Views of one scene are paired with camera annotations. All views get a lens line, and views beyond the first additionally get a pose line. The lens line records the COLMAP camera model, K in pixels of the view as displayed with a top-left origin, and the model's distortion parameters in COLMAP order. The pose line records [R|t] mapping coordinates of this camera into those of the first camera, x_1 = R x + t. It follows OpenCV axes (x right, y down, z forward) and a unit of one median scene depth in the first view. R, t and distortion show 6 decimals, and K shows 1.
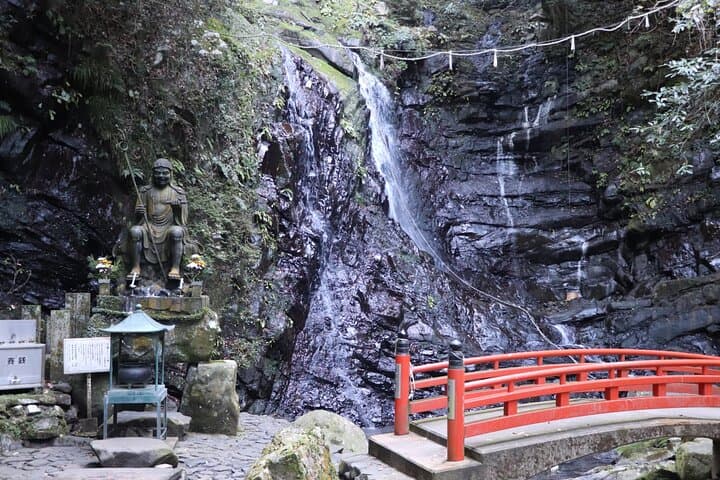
lens RADIAL K [[813.2, 0, 363.4], [0, 813.2, 244.9], [0, 0, 1]] dist [0.001382, 0.000000]
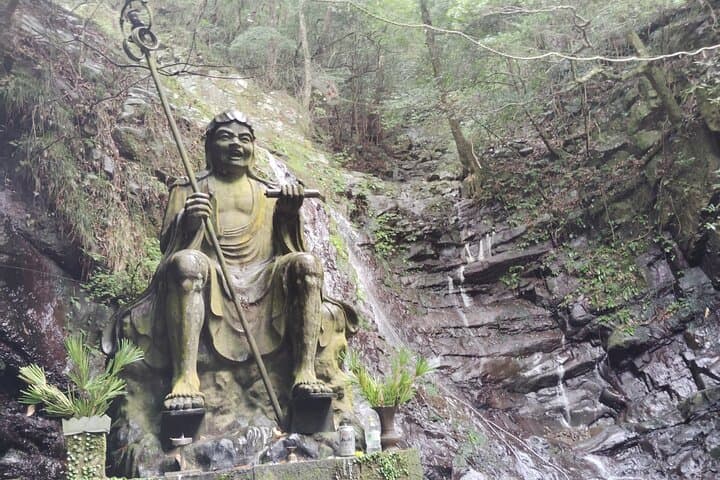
lens RADIAL K [[586.1, 0, 365.1], [0, 586.1, 249.2], [0, 0, 1]] dist [0.043114, -0.031064]
pose [[0.970079, -0.028464, 0.241116, -0.141011], [0.091648, 0.962563, -0.255093, 0.023916], [-0.224828, 0.269558, 0.936371, 0.399385]]
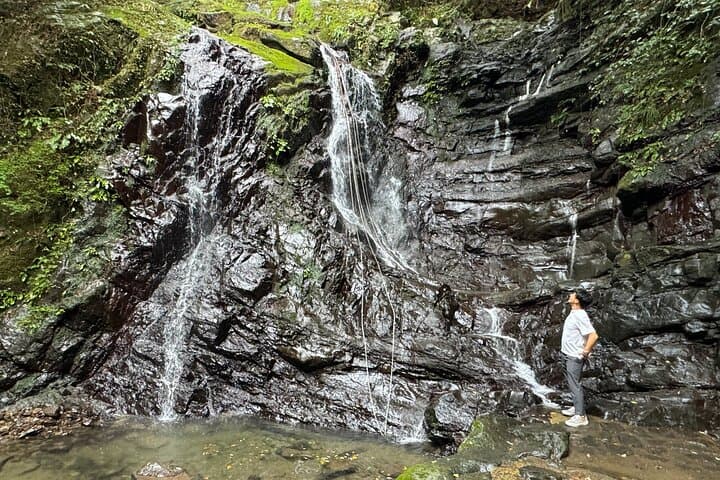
lens RADIAL K [[454.5, 0, 351.9], [0, 454.5, 253.0], [0, 0, 1]] dist [0.005580, 0.001160]
pose [[0.894013, -0.005941, -0.448002, 0.318052], [0.005630, 0.999982, -0.002026, 0.043415], [0.448006, -0.000711, 0.894030, 0.533294]]
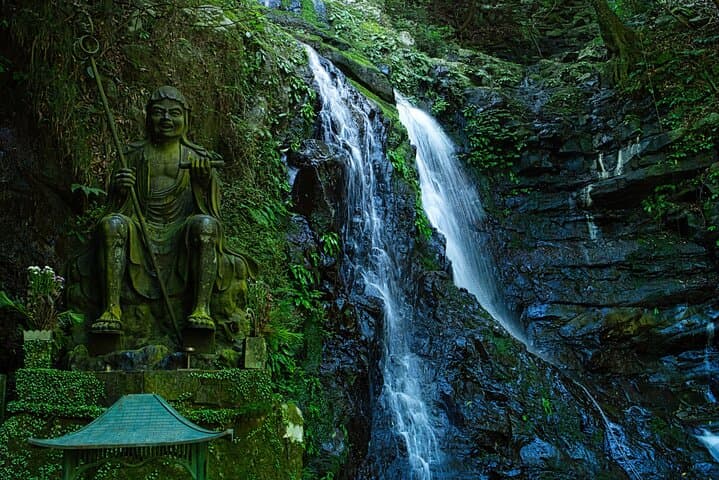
lens RADIAL K [[856.6, 0, 355.3], [0, 856.6, 218.2], [0, 0, 1]] dist [-0.054367, 0.000000]
pose [[0.998553, -0.027636, 0.046134, -0.089497], [0.035569, 0.982816, -0.181128, 0.036001], [-0.040336, 0.182507, 0.982377, 0.284075]]
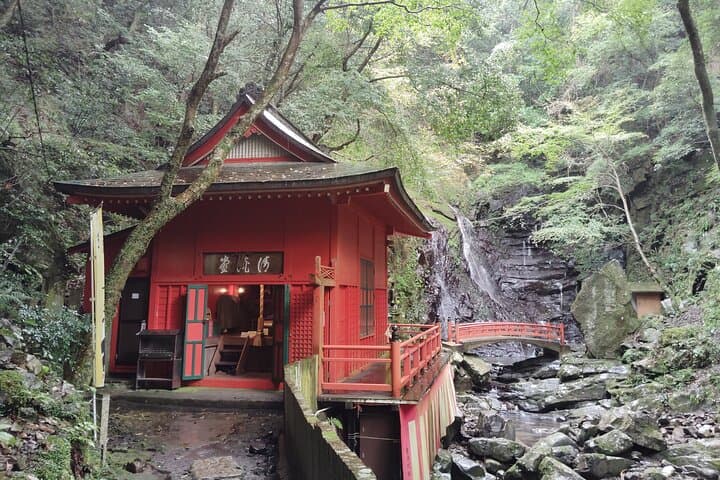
lens RADIAL K [[558.0, 0, 346.9], [0, 558.0, 219.2], [0, 0, 1]] dist [-0.000320, -0.001686]
pose [[0.963770, -0.041521, -0.263485, 0.129246], [0.014744, 0.994593, -0.102801, -0.042091], [0.266328, 0.095192, 0.959170, -0.789116]]
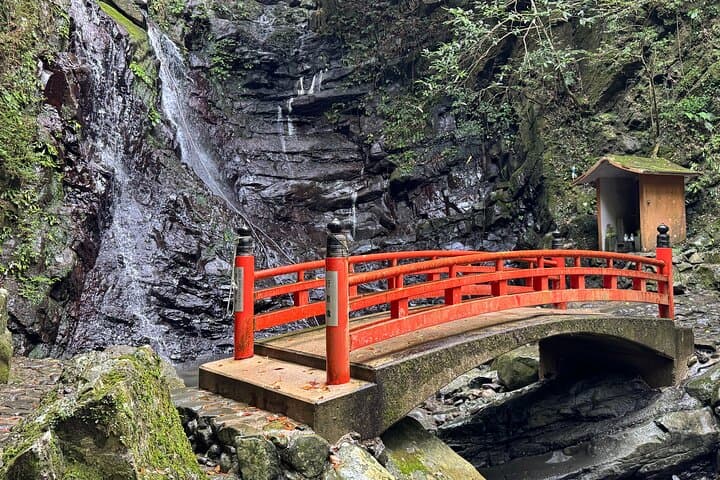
lens RADIAL K [[625.3, 0, 366.1], [0, 625.3, 220.5], [0, 0, 1]] dist [0.102558, -0.173916]
pose [[0.941878, -0.007416, 0.335873, -0.018724], [0.007519, 0.999971, 0.000994, 0.042031], [-0.335871, 0.001589, 0.941907, 0.162610]]
